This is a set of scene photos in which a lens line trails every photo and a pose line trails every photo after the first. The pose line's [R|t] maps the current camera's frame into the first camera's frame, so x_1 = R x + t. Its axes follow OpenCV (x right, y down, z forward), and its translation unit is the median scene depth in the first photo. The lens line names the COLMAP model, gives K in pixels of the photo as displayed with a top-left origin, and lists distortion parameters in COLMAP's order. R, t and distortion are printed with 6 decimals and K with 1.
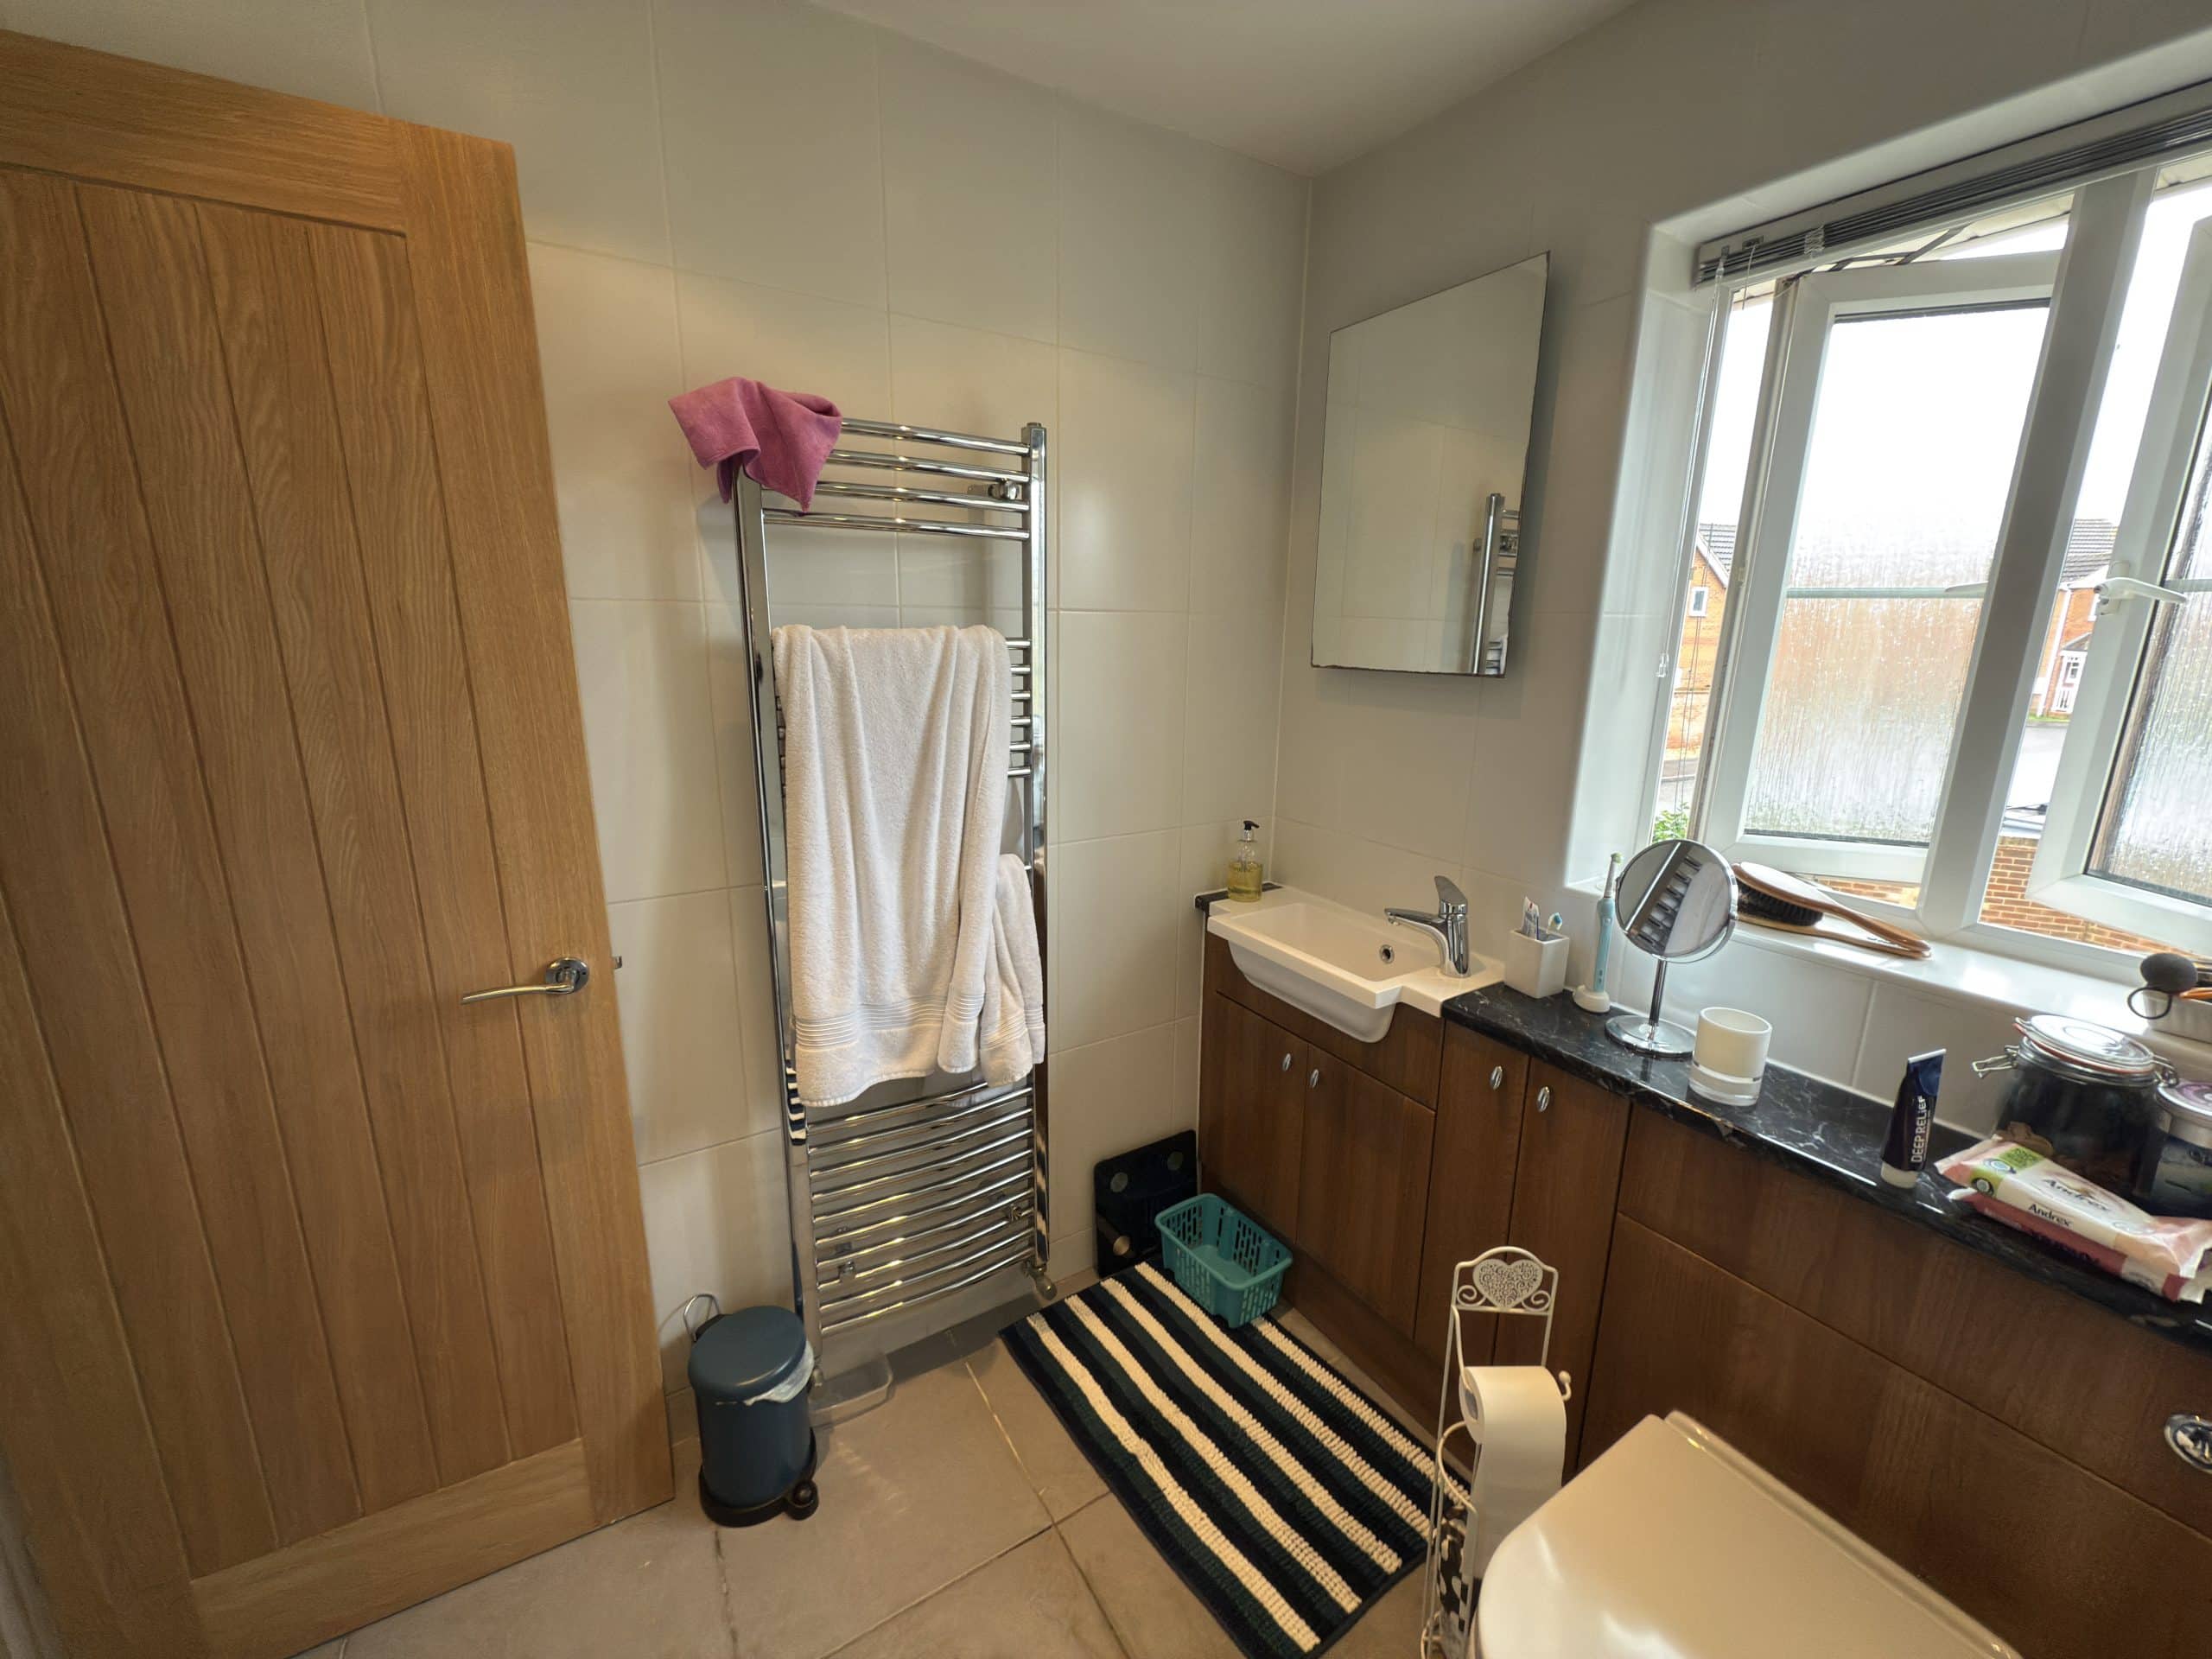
lens RADIAL K [[885.4, 0, 1104.6], [0, 885.4, 821.3], [0, 0, 1]] dist [0.002307, 0.000348]
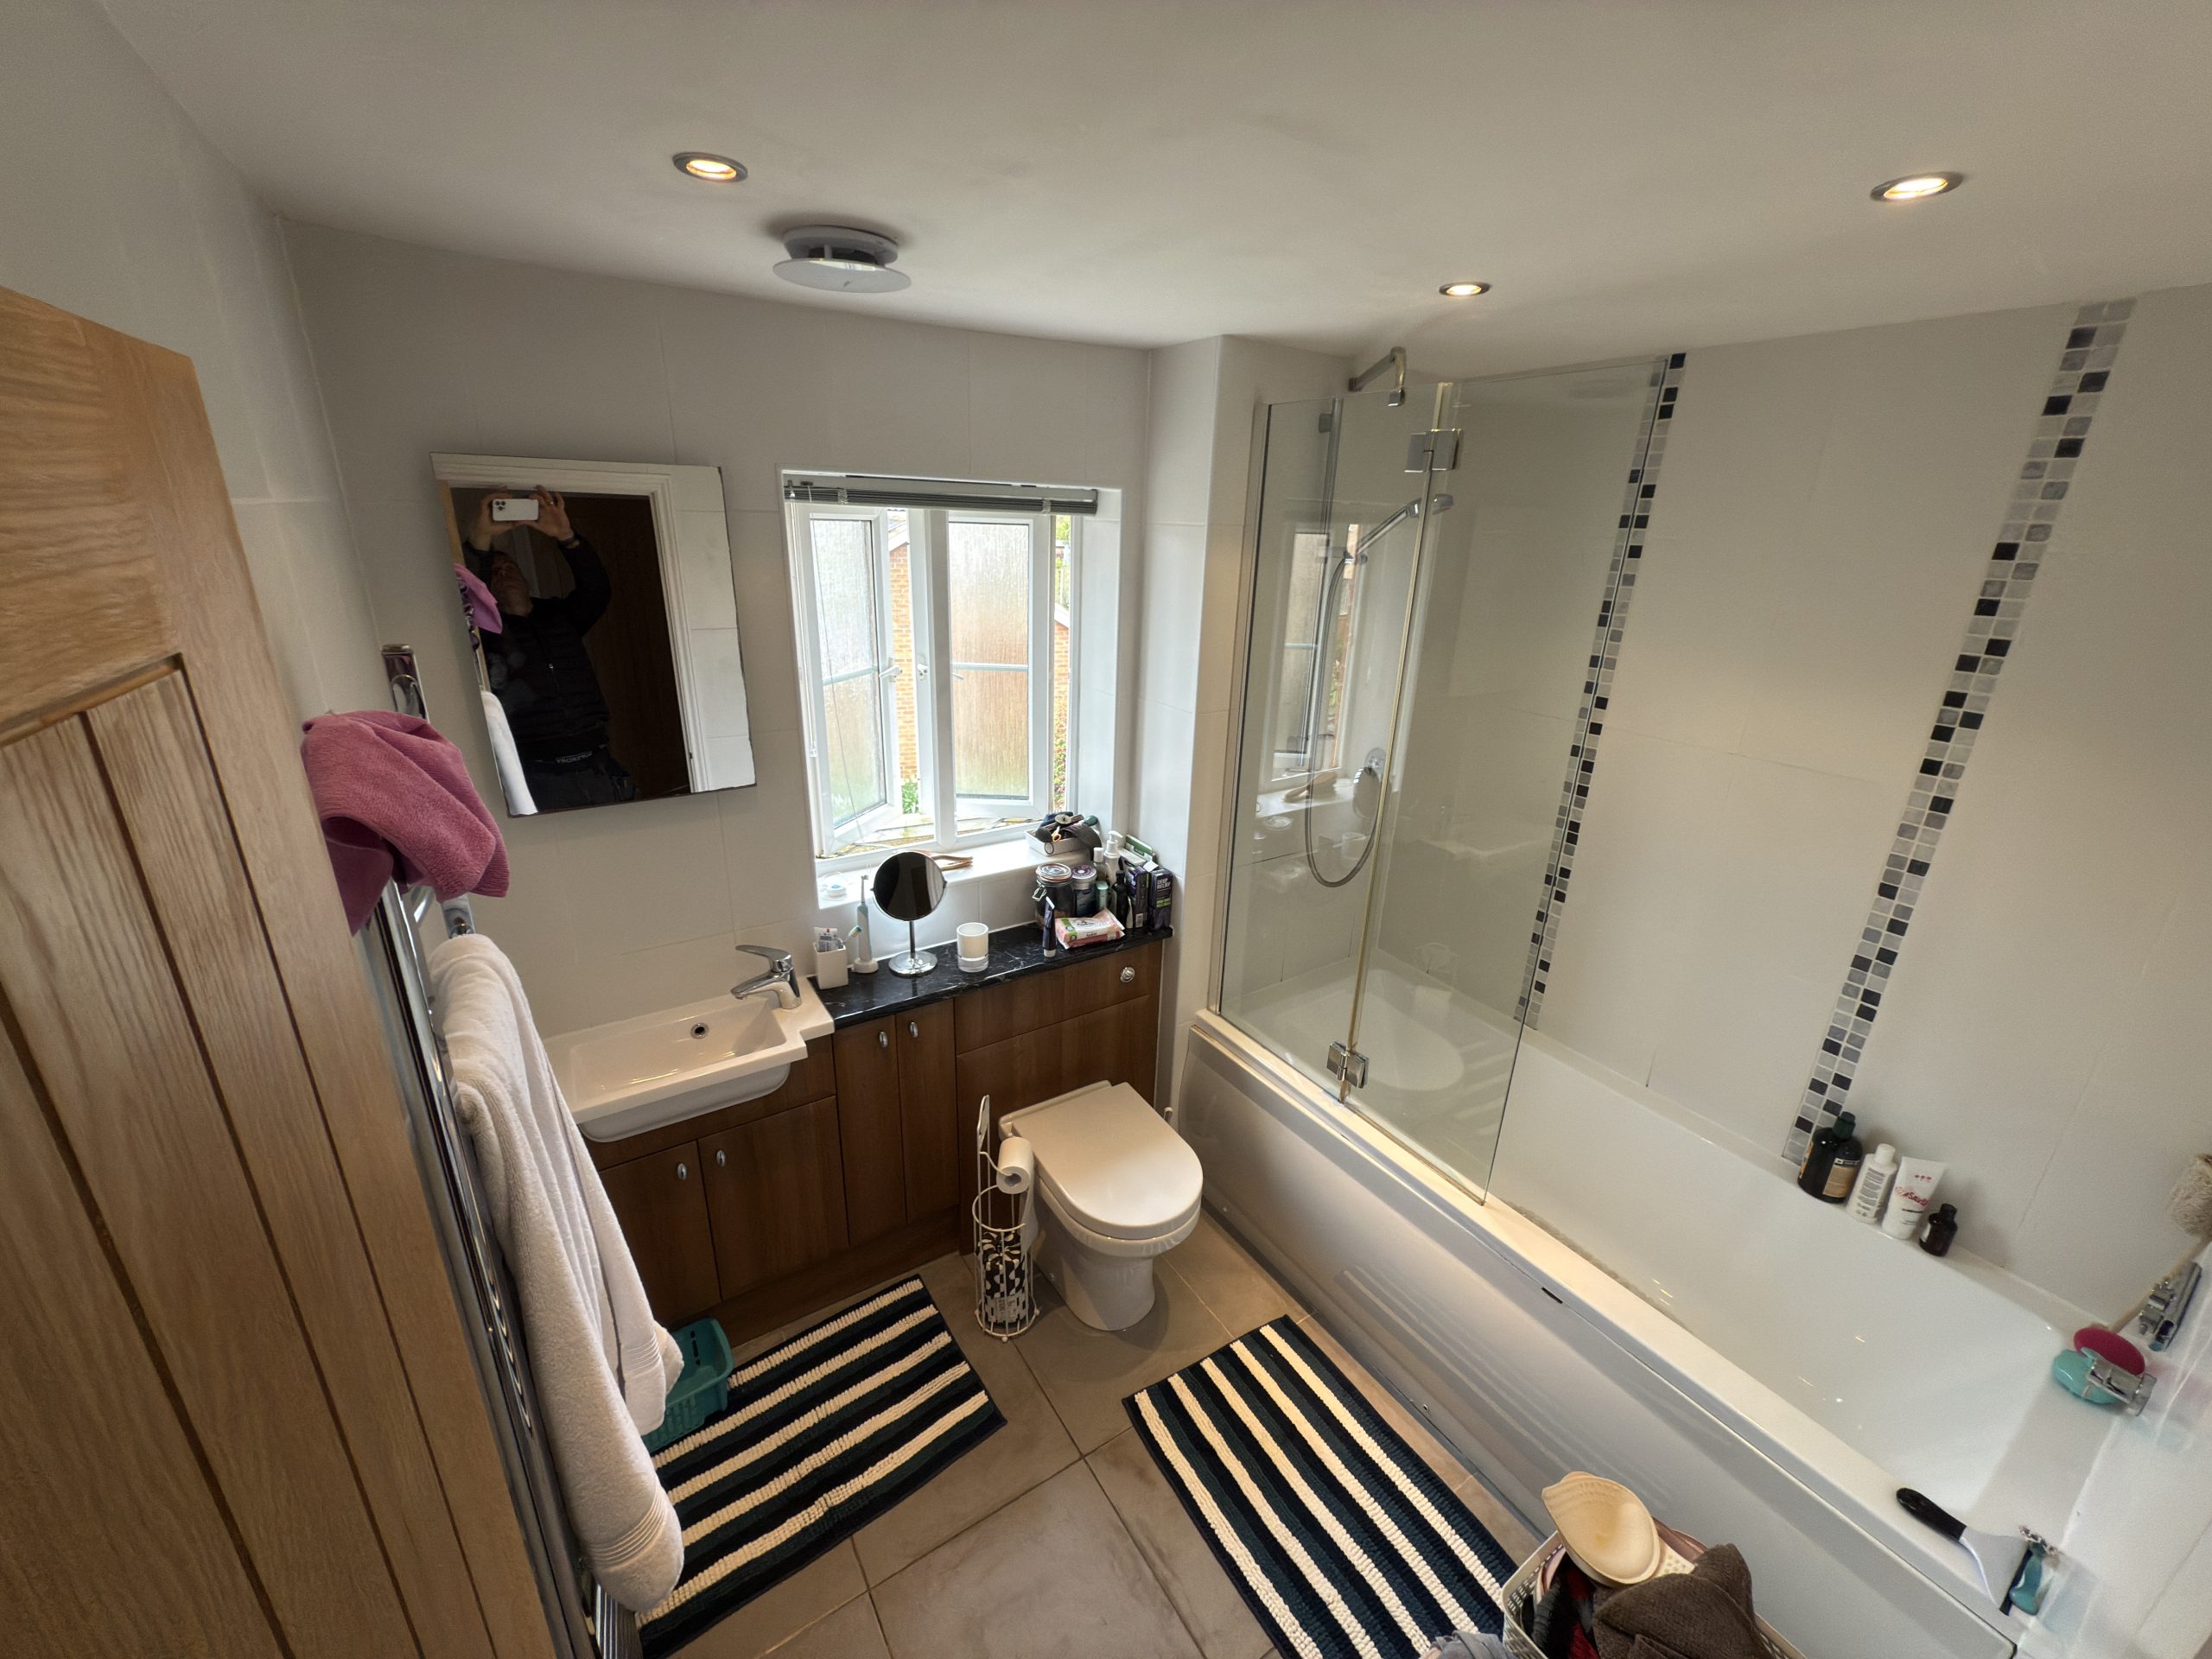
lens RADIAL K [[885.4, 0, 1104.6], [0, 885.4, 821.3], [0, 0, 1]] dist [0.002307, 0.000348]
pose [[-0.030708, -0.336446, 0.941202, -0.831527], [0.184567, 0.923544, 0.336156, -0.472351], [-0.982340, 0.184037, 0.033737, 0.484638]]
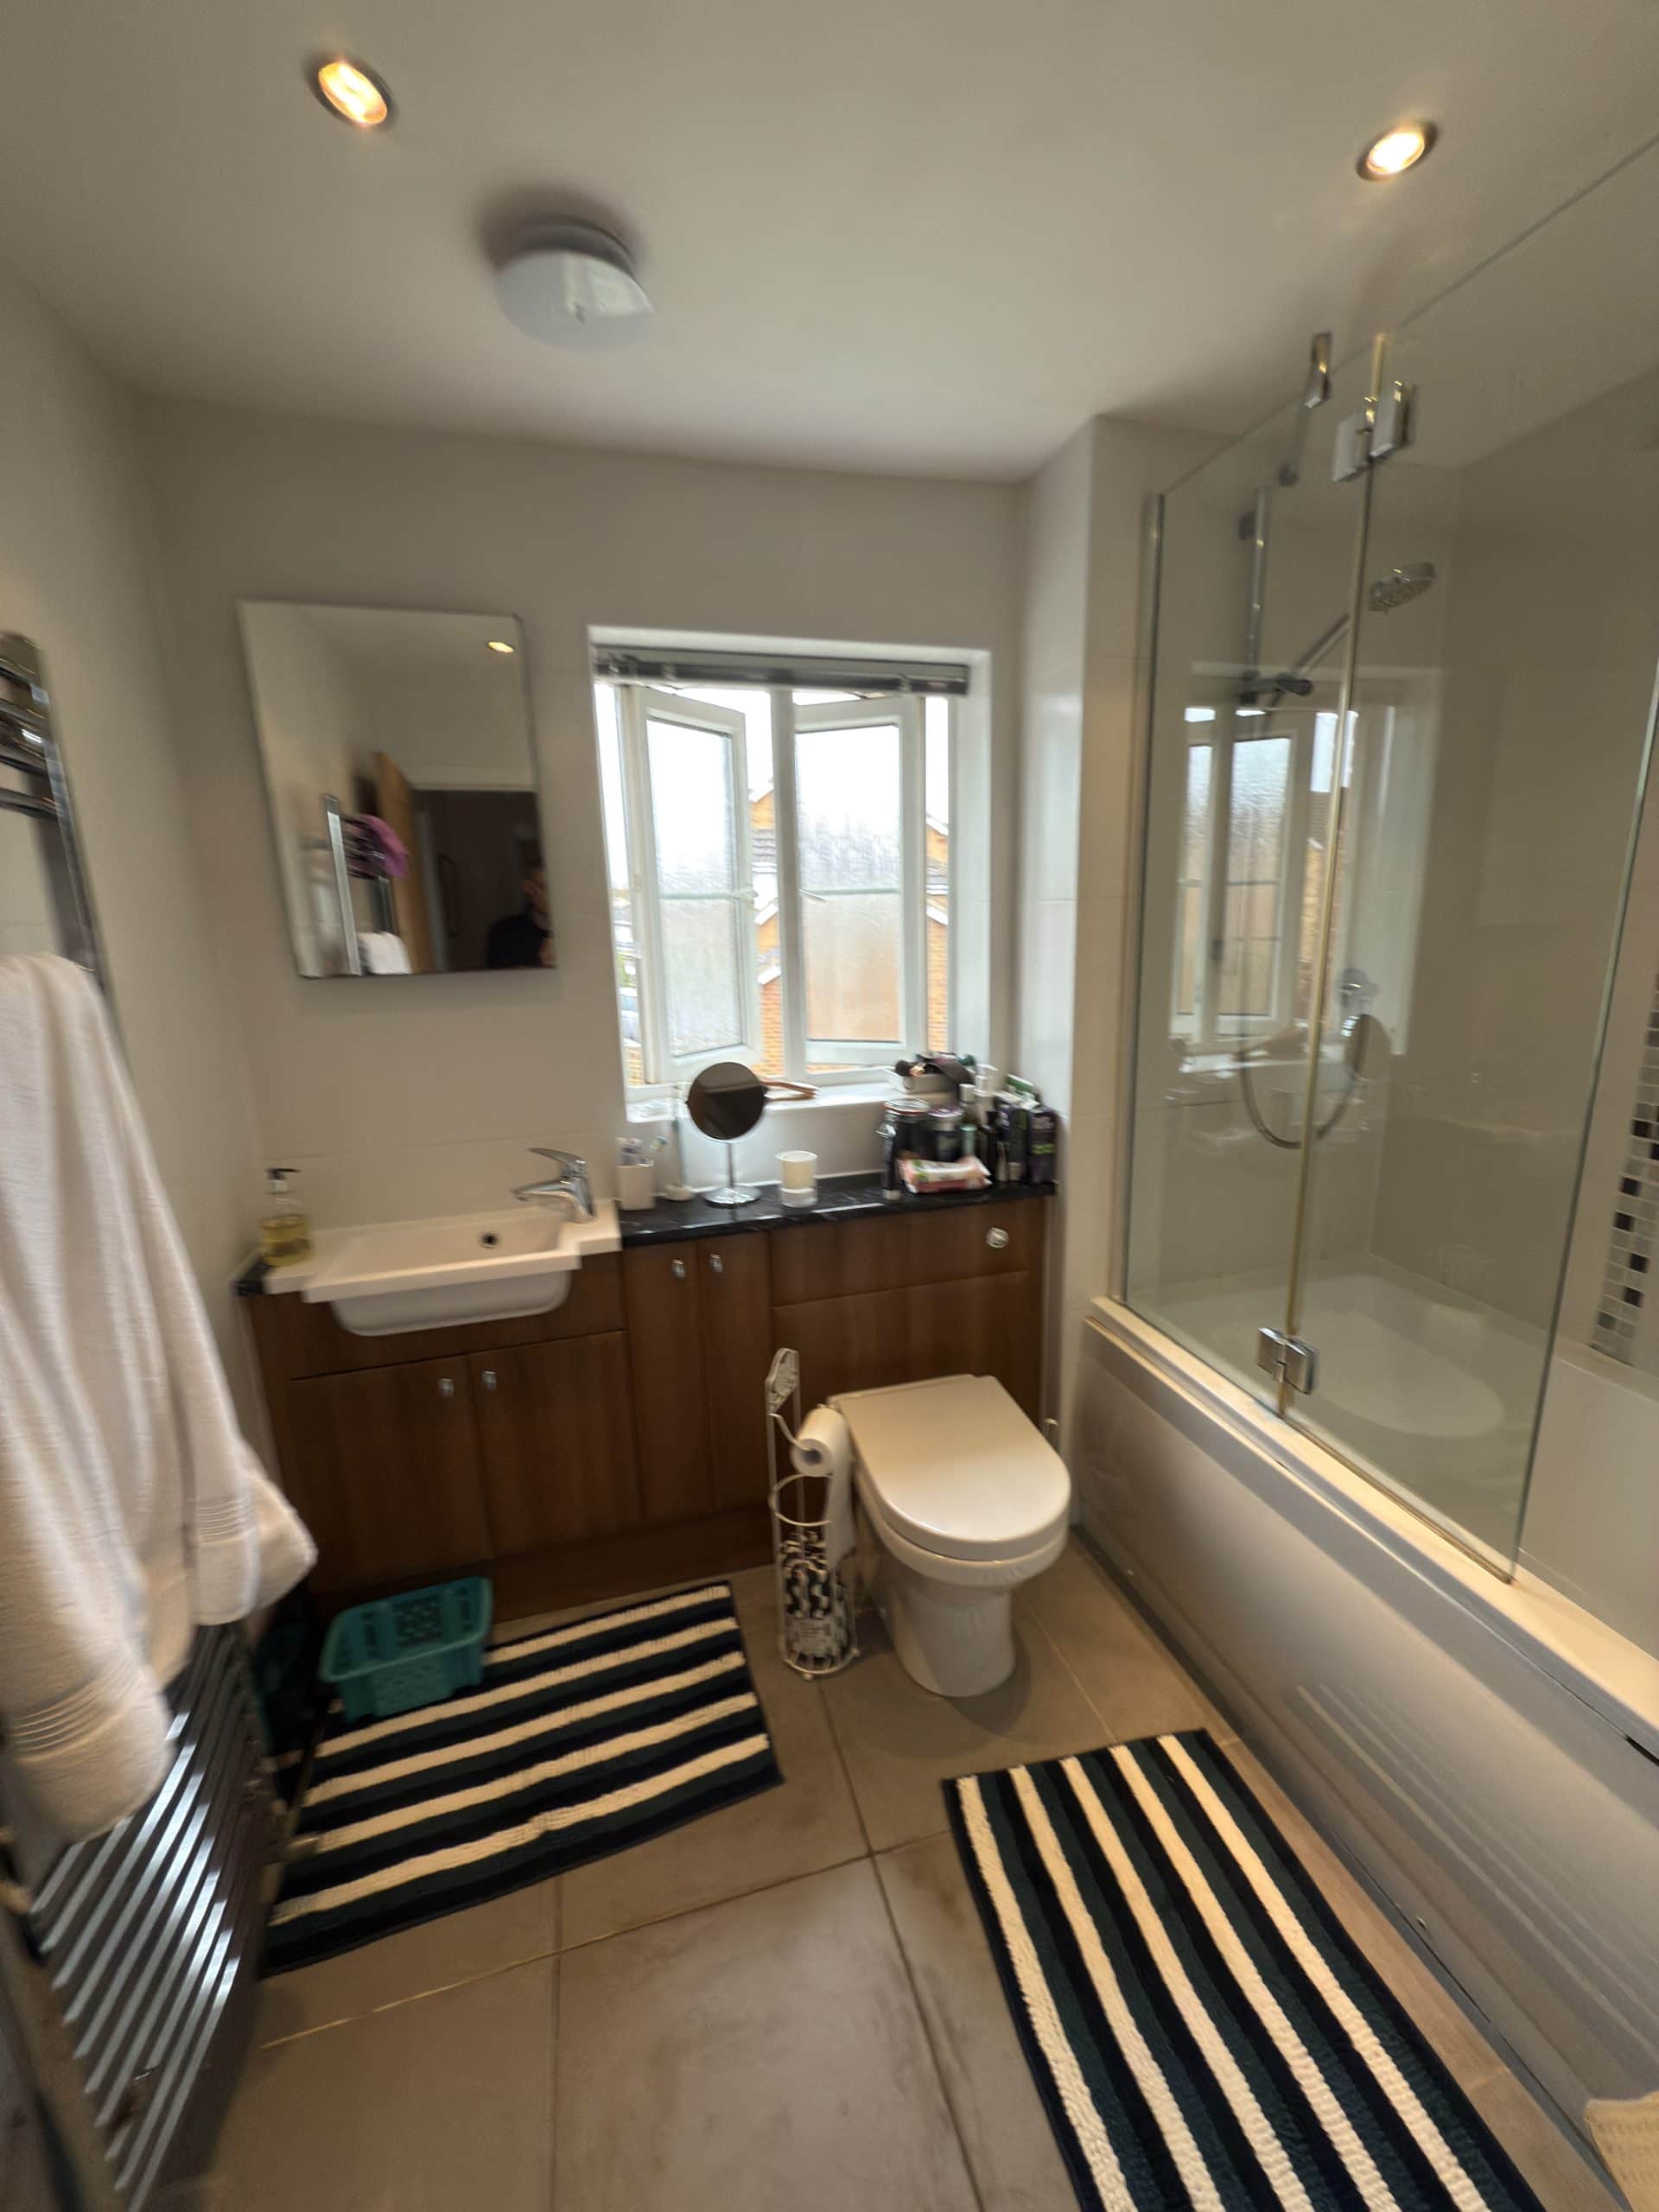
lens RADIAL K [[885.4, 0, 829.5], [0, 885.4, 1106.0], [0, 0, 1]] dist [0.002307, 0.000348]
pose [[0.269658, -0.226503, 0.935939, -0.628954], [0.235658, 0.957911, 0.163924, -0.095967], [-0.933675, 0.176358, 0.311686, 0.331405]]
